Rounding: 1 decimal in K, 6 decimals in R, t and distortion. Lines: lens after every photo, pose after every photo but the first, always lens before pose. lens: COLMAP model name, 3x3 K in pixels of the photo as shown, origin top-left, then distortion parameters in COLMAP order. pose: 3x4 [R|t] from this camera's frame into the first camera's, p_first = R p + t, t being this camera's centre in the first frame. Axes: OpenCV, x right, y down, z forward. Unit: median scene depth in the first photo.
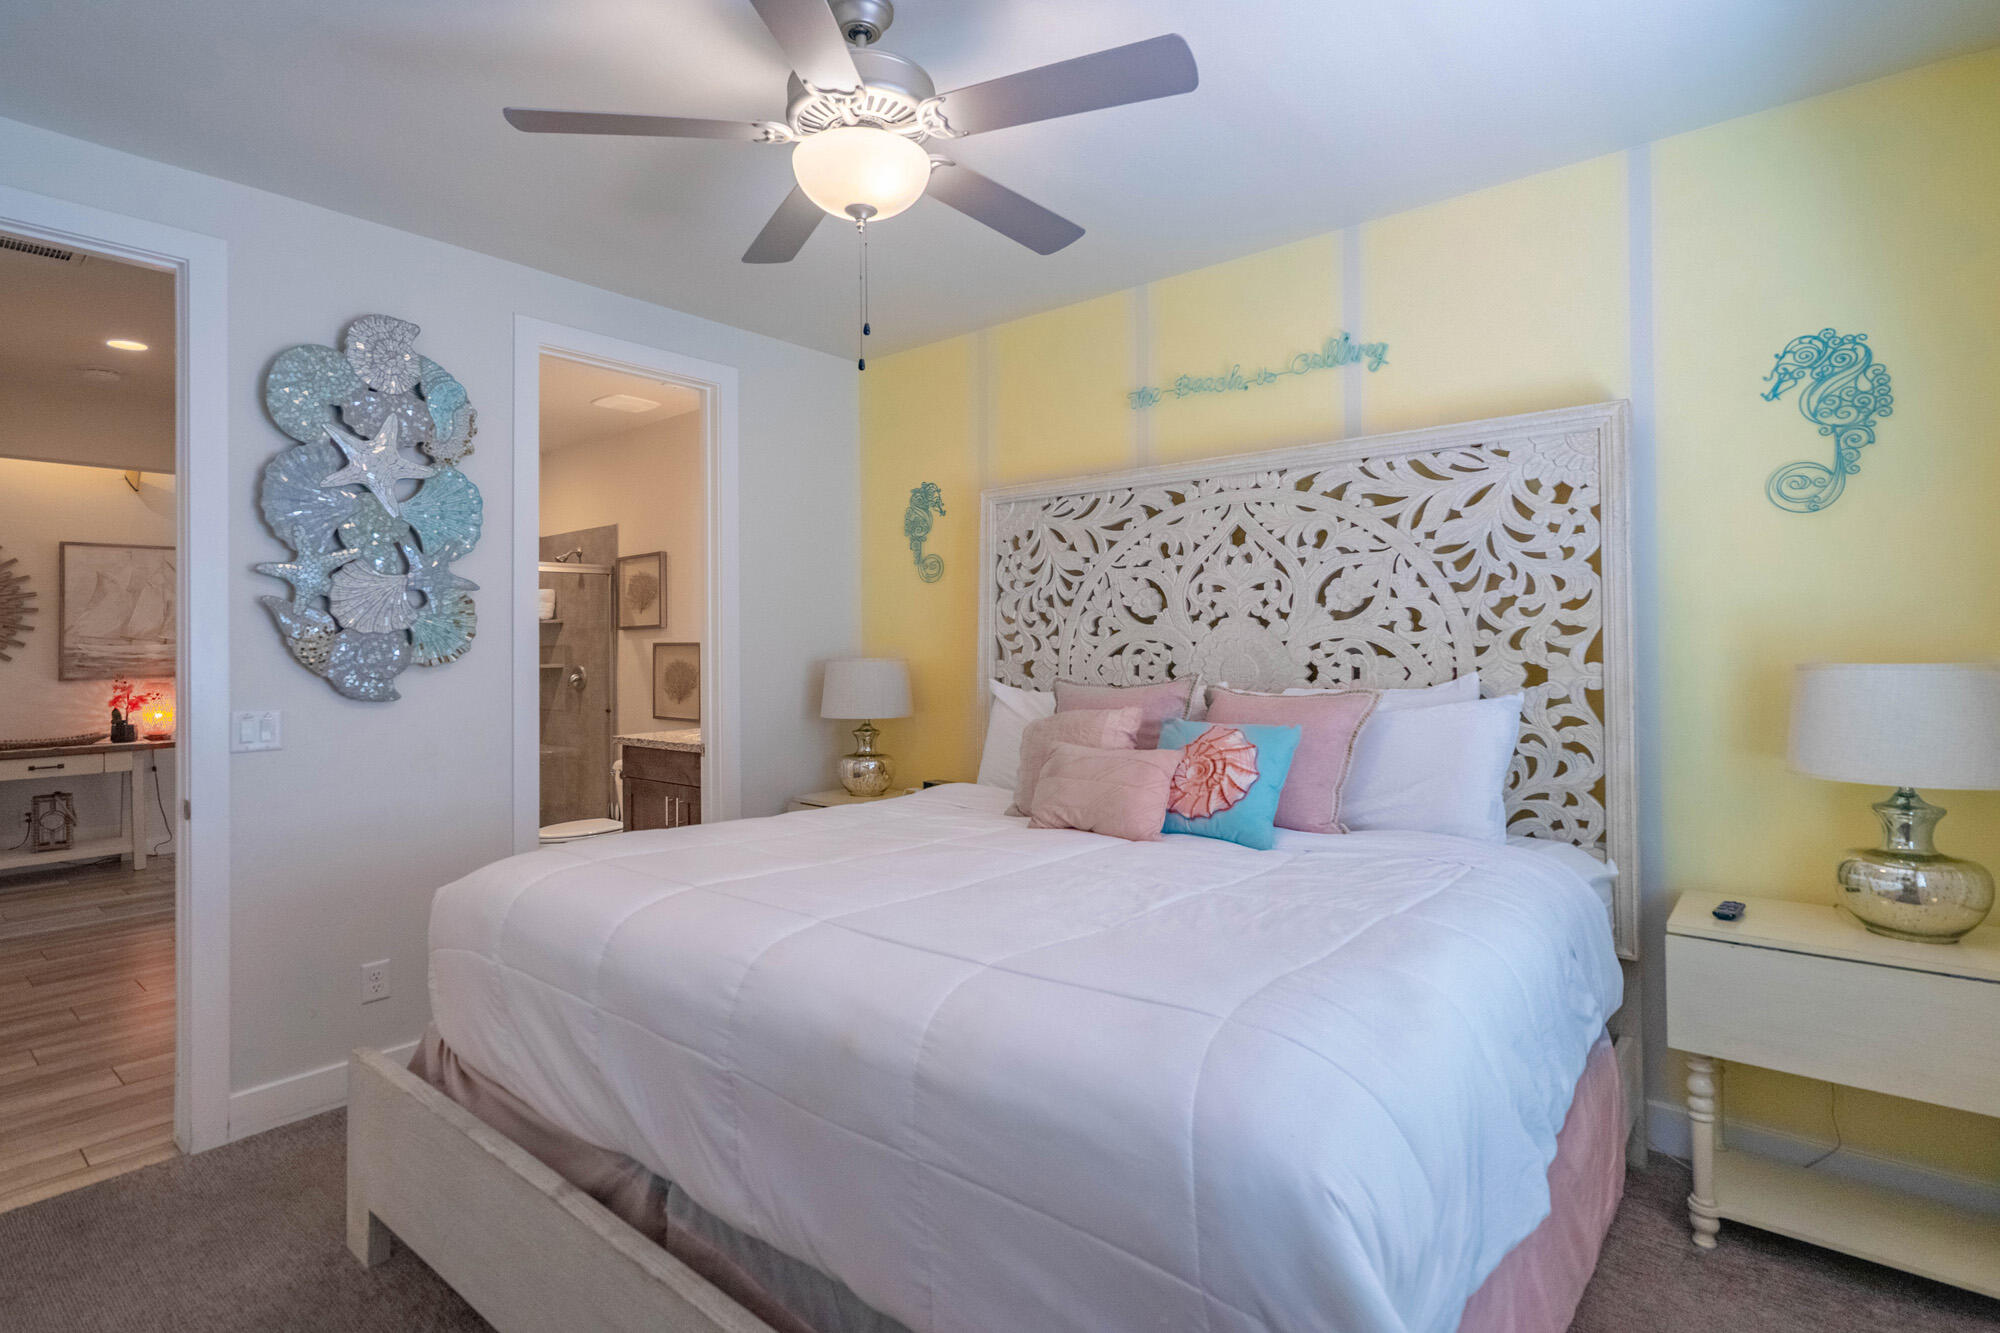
lens RADIAL K [[915.9, 0, 1034.0], [0, 915.9, 646.9], [0, 0, 1]] dist [-0.002352, 0.002892]
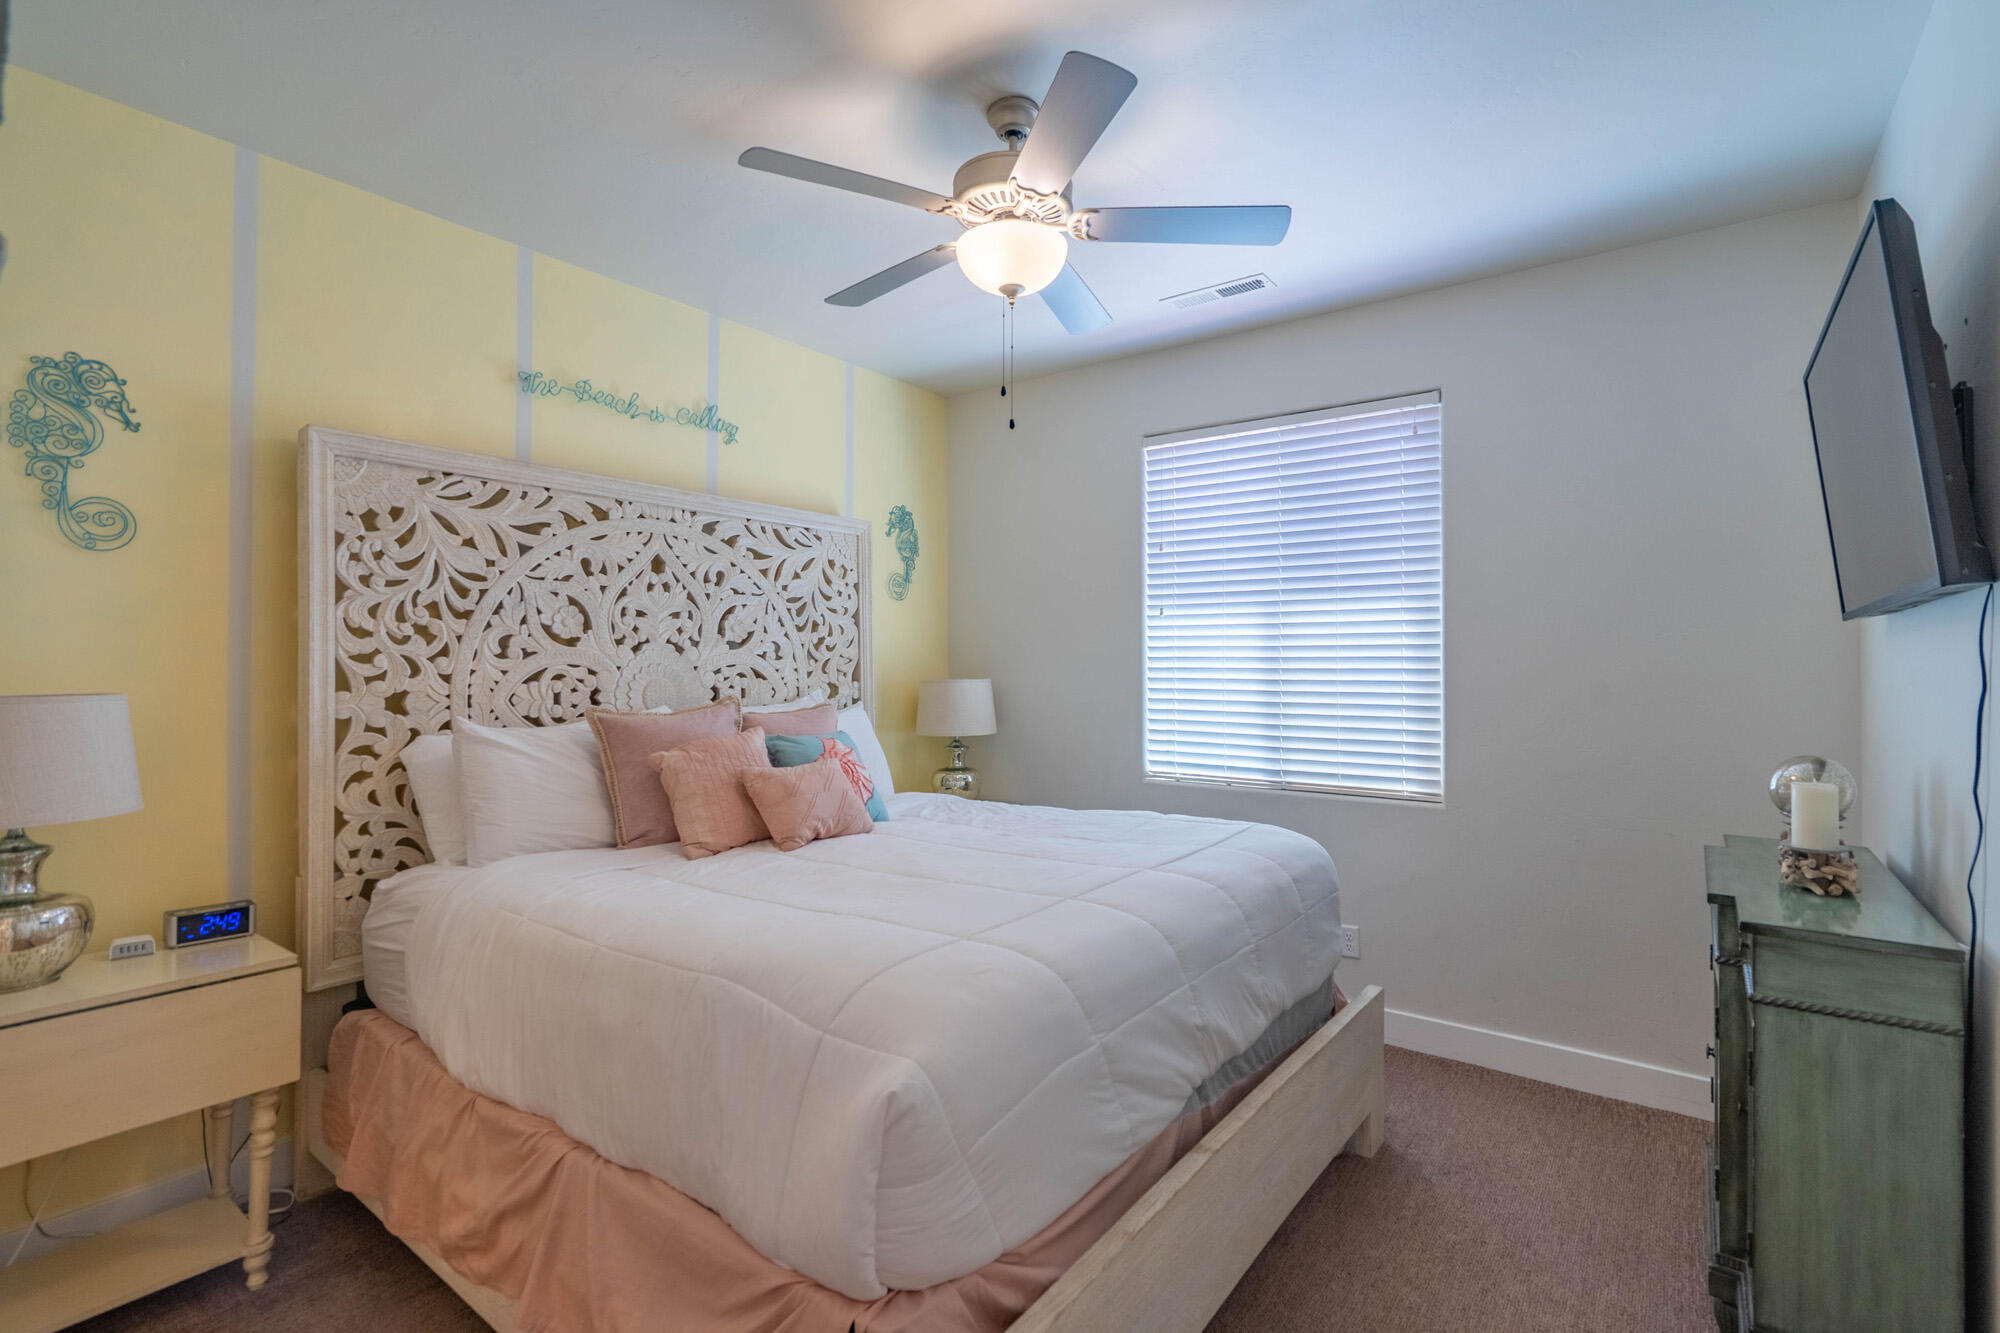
lens RADIAL K [[915.9, 0, 1002.5], [0, 915.9, 662.7], [0, 0, 1]] dist [-0.002352, 0.002892]
pose [[0.002734, 0.011252, 0.999933, -0.817129], [0.004380, 0.999927, -0.011263, 0.003112], [-0.999987, 0.004410, 0.002684, 0.615953]]
